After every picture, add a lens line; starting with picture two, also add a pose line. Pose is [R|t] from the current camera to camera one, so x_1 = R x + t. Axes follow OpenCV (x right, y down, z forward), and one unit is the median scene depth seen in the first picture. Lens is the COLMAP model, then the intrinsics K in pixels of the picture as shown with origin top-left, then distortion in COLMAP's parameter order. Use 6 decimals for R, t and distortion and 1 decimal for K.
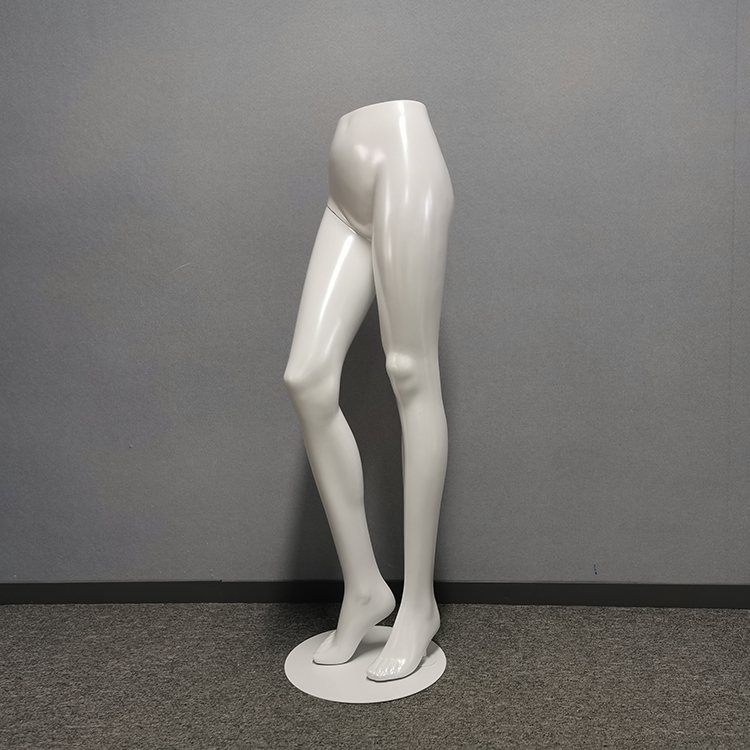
lens RADIAL K [[779.3, 0, 375.0], [0, 779.3, 375.0], [0, 0, 1]] dist [0.064361, -0.061570]
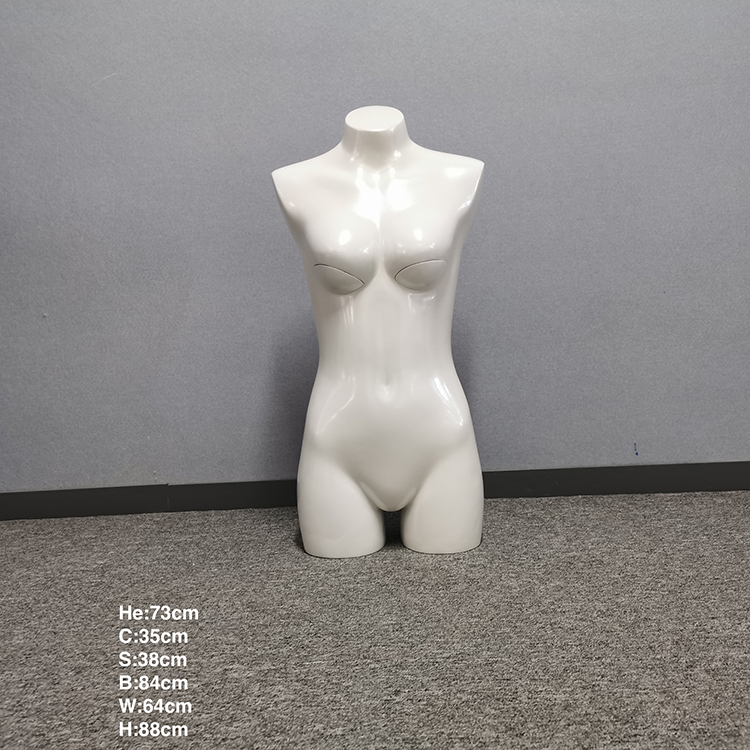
lens RADIAL K [[779.3, 0, 375.0], [0, 779.3, 375.0], [0, 0, 1]] dist [0.064361, -0.061570]
pose [[0.997352, -0.022964, 0.069001, -0.046371], [0.023728, 0.999666, -0.010269, 0.188919], [-0.068742, 0.011879, 0.997564, 0.228849]]
